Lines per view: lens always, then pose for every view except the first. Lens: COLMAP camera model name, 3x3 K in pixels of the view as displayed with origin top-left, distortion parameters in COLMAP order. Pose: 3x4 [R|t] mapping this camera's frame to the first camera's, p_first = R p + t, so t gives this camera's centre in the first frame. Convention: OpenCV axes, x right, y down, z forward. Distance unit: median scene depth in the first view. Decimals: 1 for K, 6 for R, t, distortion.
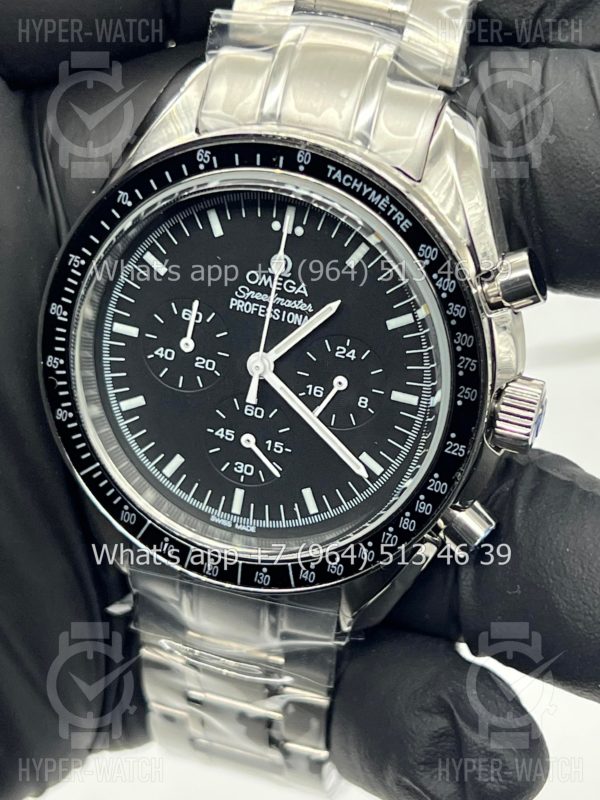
lens RADIAL K [[1870.8, 0, 300.0], [0, 1870.8, 400.0], [0, 0, 1]] dist [0.157485, 0.468054]
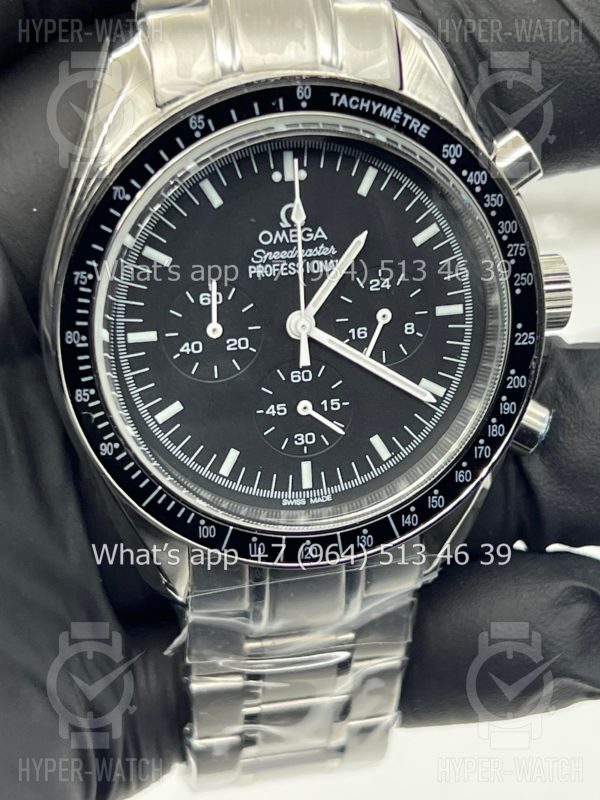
lens RADIAL K [[1870.8, 0, 300.0], [0, 1870.8, 400.0], [0, 0, 1]] dist [0.157485, 0.468054]
pose [[0.869803, -0.314258, 0.380374, -0.393218], [0.326076, 0.944701, 0.034854, -0.015804], [-0.370292, 0.093715, 0.924176, 0.133718]]
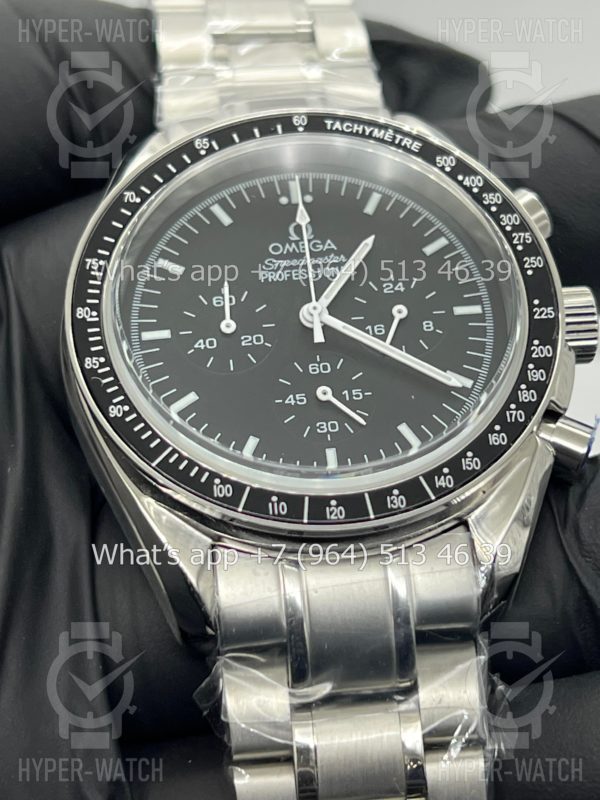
lens RADIAL K [[1870.8, 0, 300.0], [0, 1870.8, 400.0], [0, 0, 1]] dist [0.157485, 0.468054]
pose [[0.908508, -0.095662, 0.406771, -0.416757], [0.354801, 0.690838, -0.629968, 0.604505], [-0.220749, 0.716653, 0.661573, 0.409627]]
